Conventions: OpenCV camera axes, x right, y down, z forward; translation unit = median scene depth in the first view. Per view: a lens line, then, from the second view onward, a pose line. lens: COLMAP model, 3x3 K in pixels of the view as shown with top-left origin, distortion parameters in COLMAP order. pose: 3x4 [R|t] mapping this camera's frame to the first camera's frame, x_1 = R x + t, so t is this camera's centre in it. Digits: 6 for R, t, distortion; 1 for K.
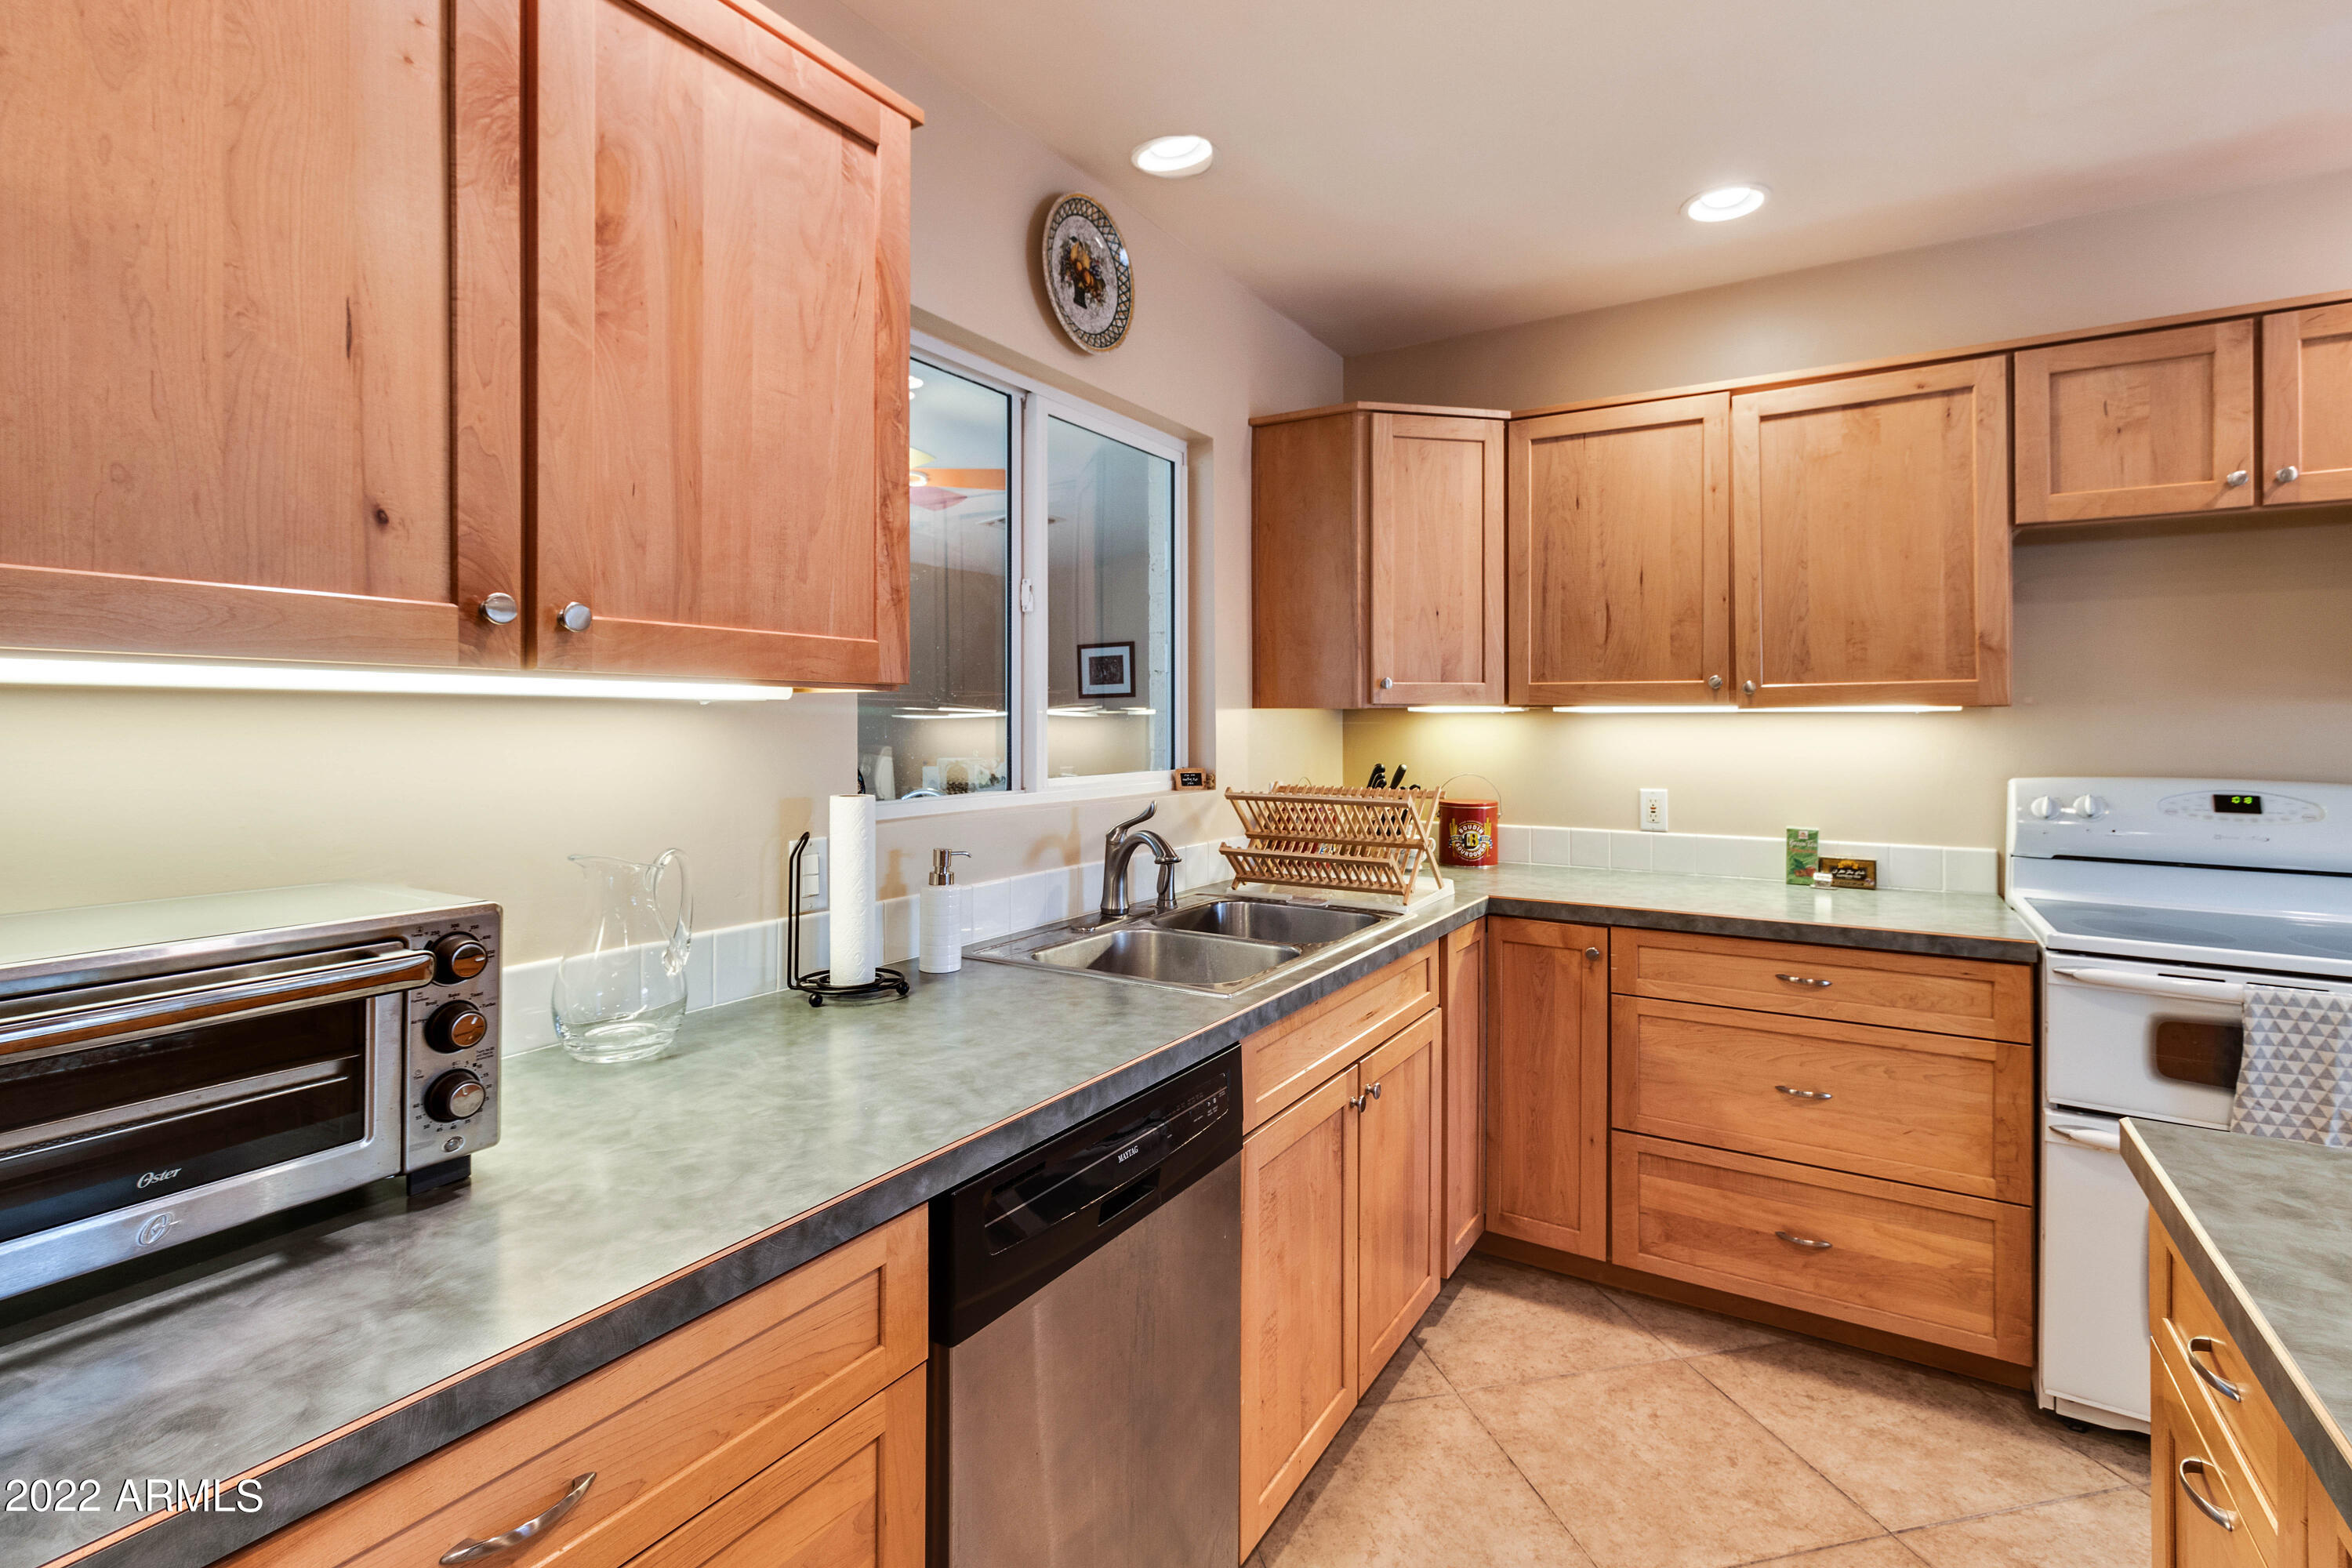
lens RADIAL K [[1095.0, 0, 1167.8], [0, 1095.0, 721.5], [0, 0, 1]] dist [0.005587, 0.001290]
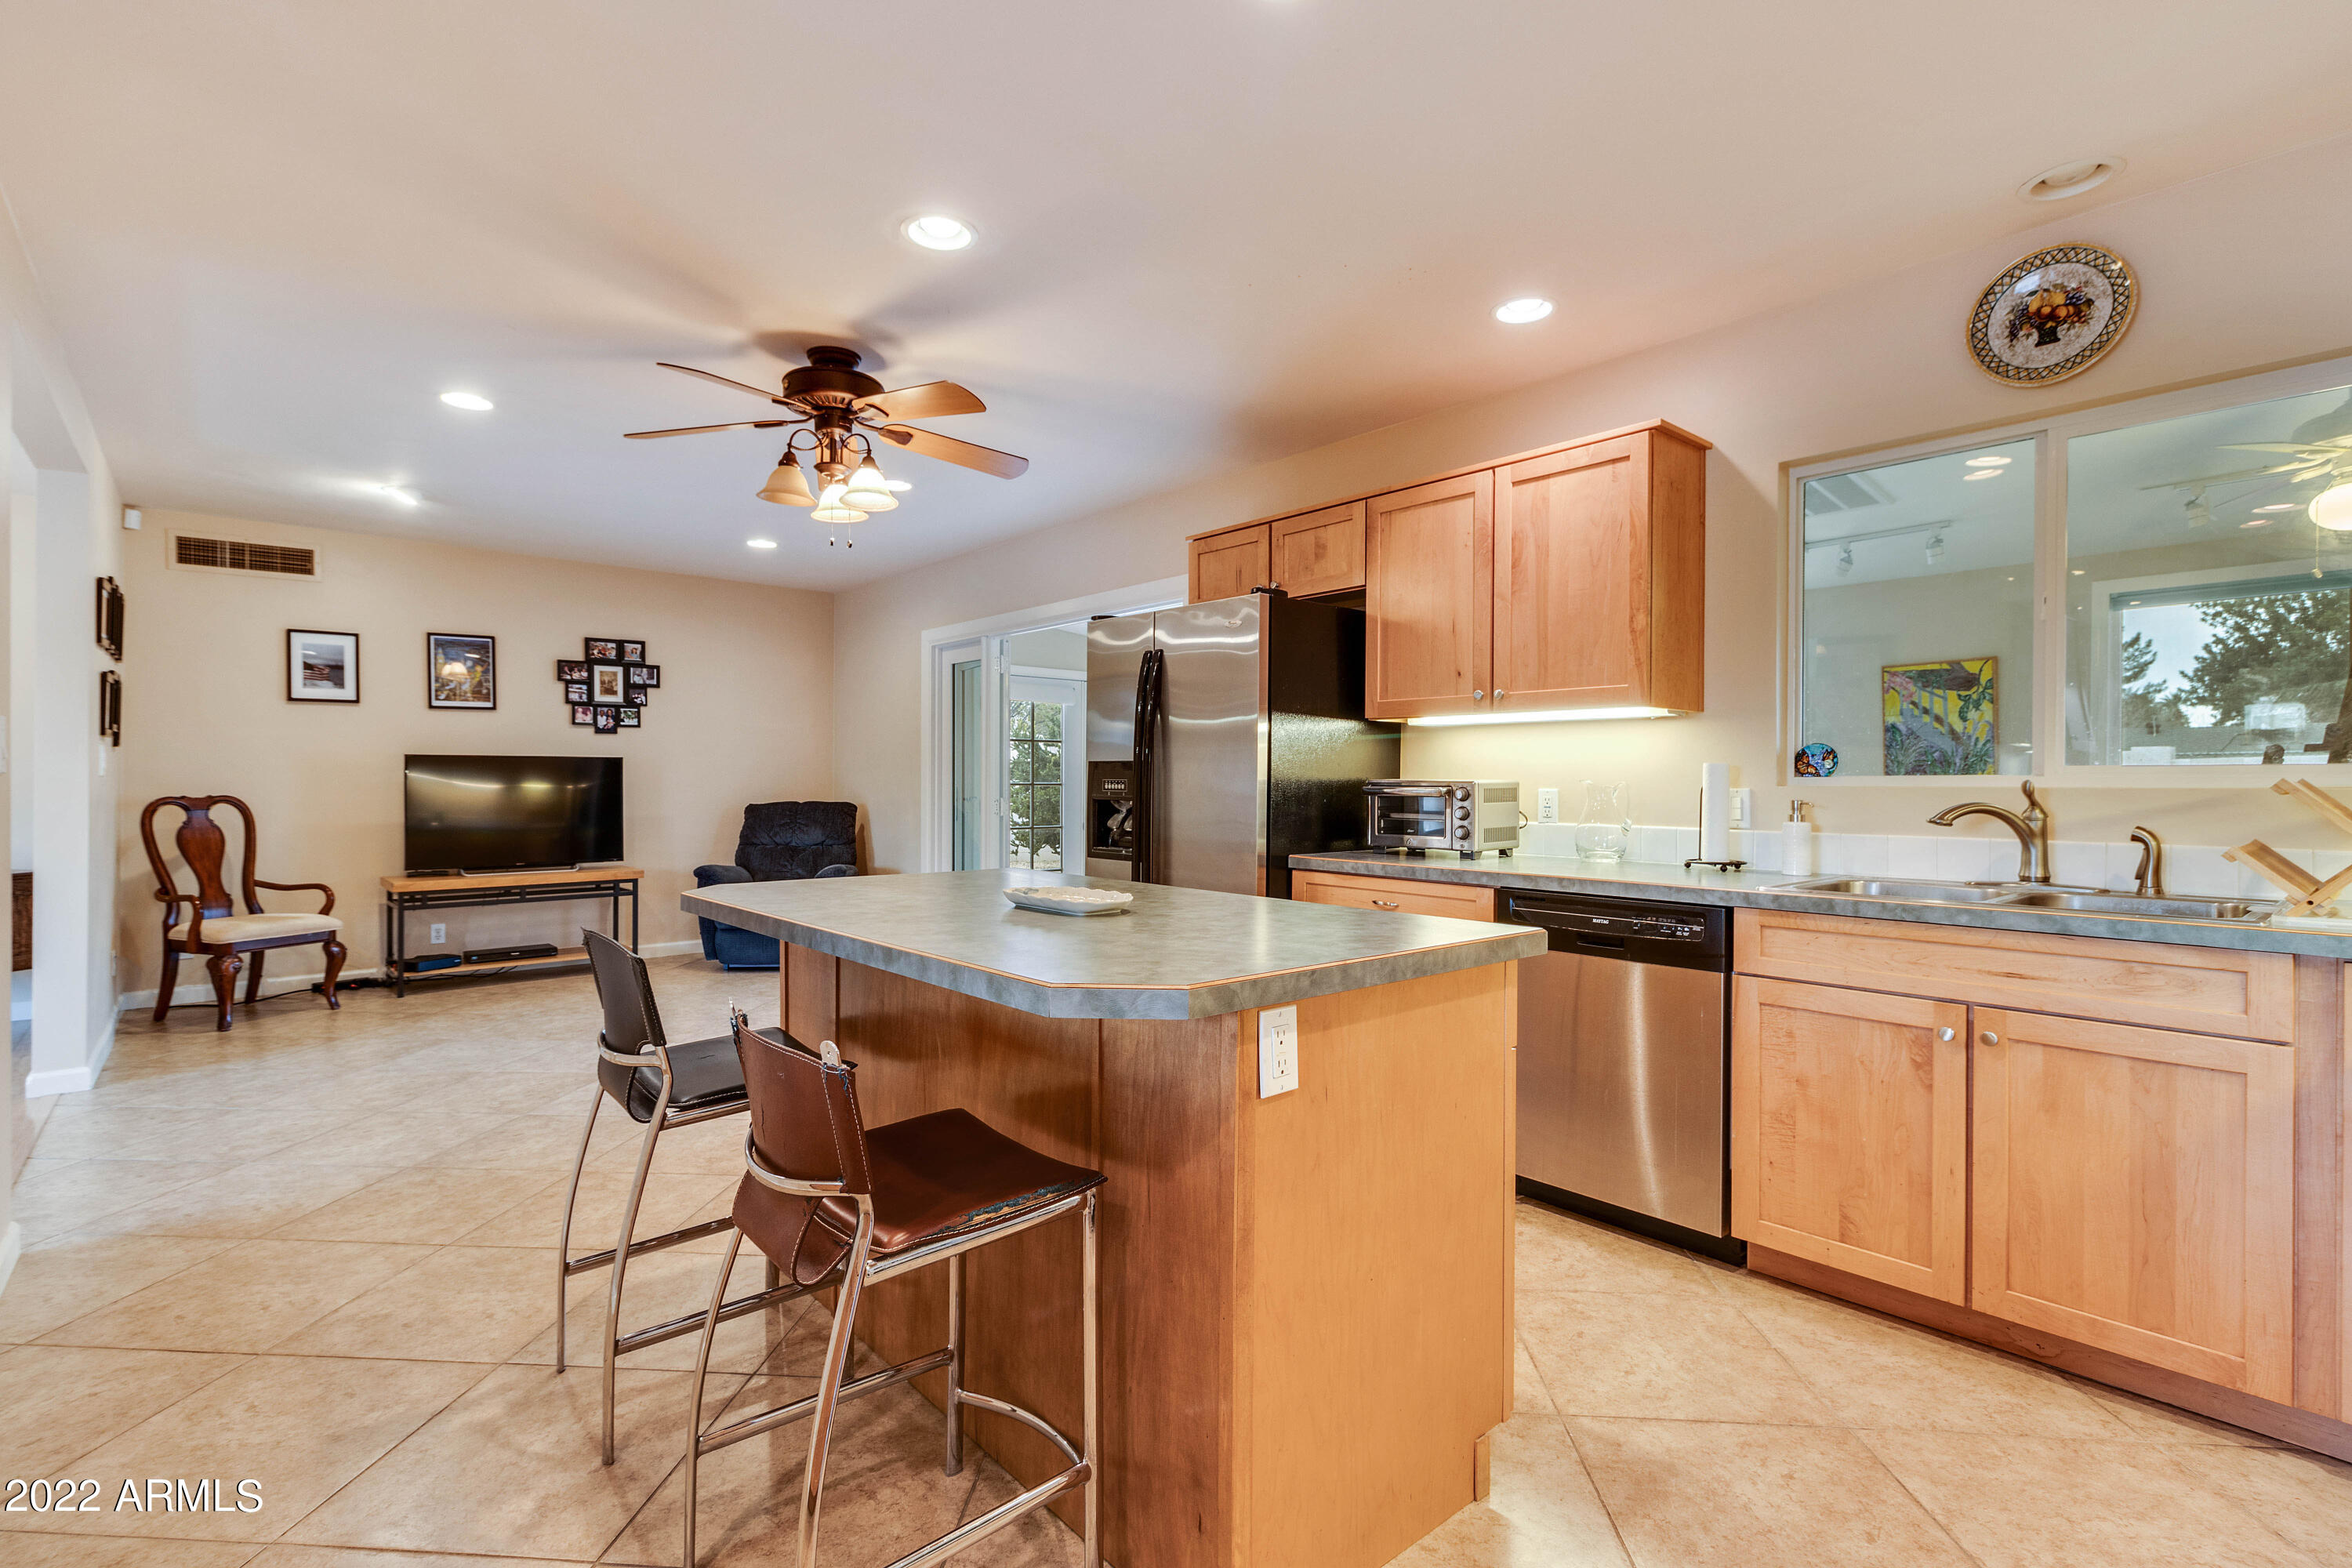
lens RADIAL K [[1095.0, 0, 1177.5], [0, 1095.0, 788.6], [0, 0, 1]] dist [0.005587, 0.001290]
pose [[-0.291668, 0.003191, -0.956514, 1.232837], [-0.005264, 0.999974, 0.004941, 0.075010], [0.956505, 0.006476, -0.291644, 0.464355]]
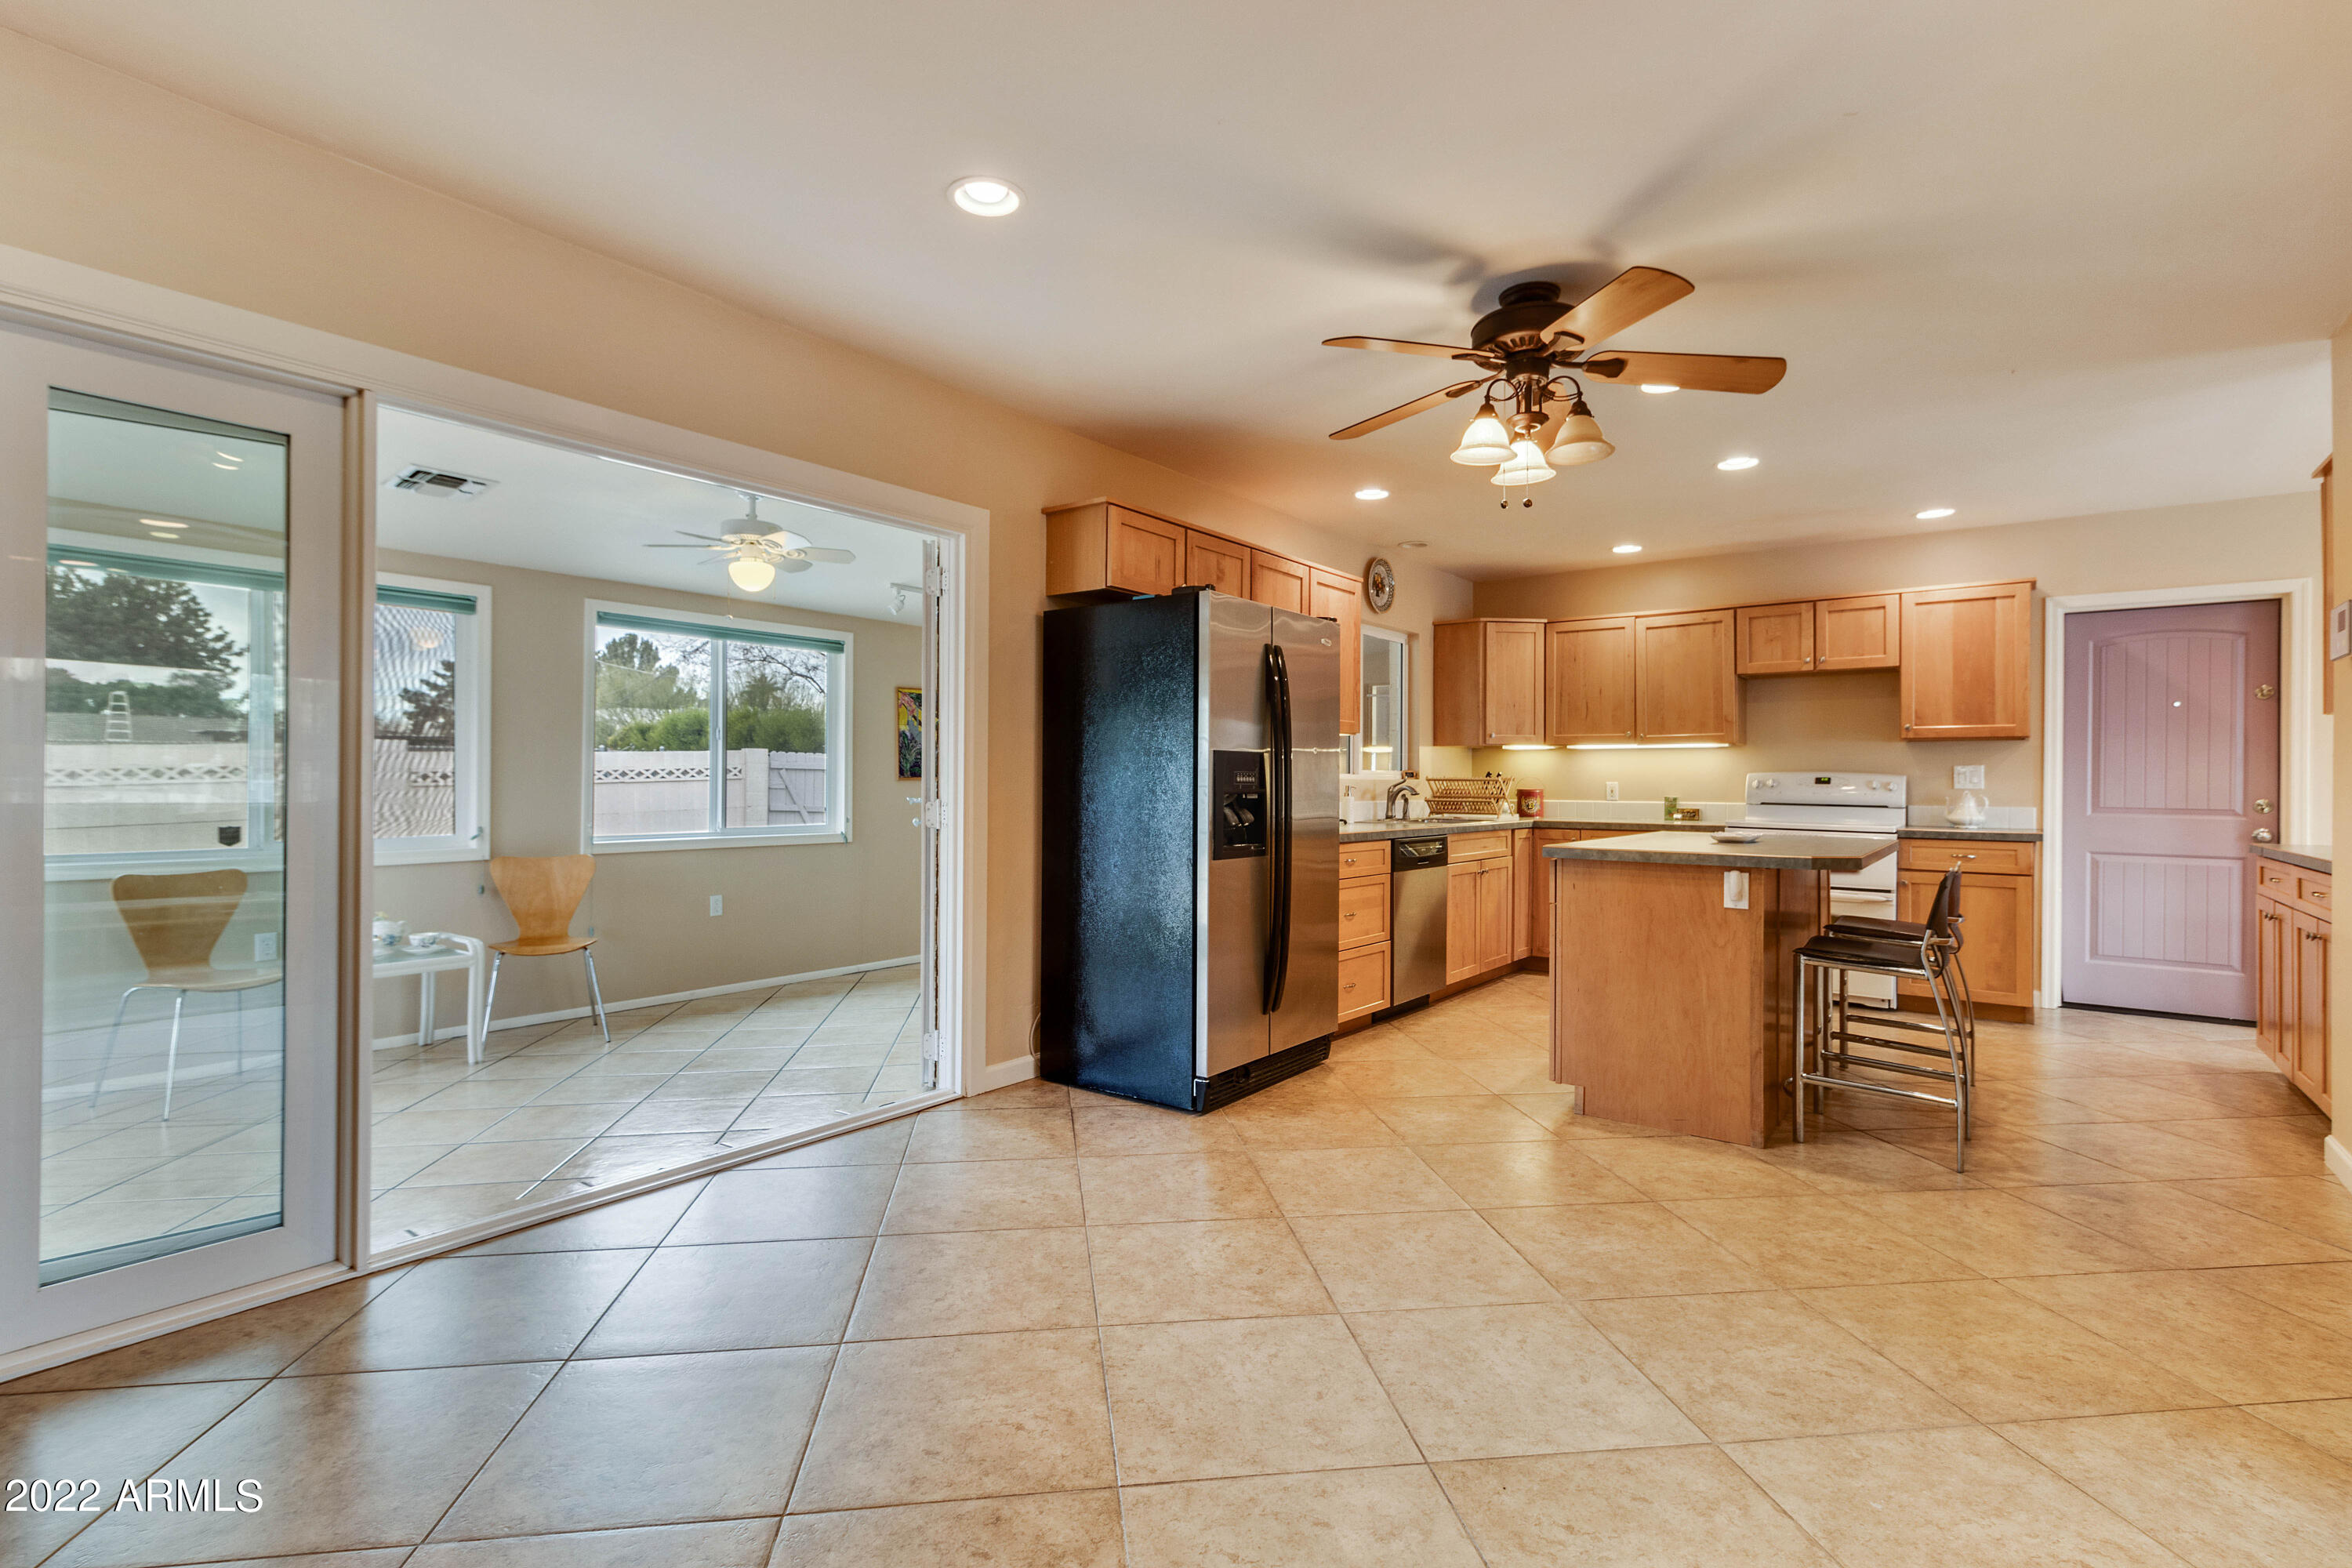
lens RADIAL K [[1095.0, 0, 1174.4], [0, 1095.0, 775.1], [0, 0, 1]] dist [0.005587, 0.001290]
pose [[0.995527, 0.004315, -0.094382, -0.313981], [-0.005036, 0.999960, -0.007401, 0.086869], [0.094346, 0.007844, 0.995509, -1.714670]]
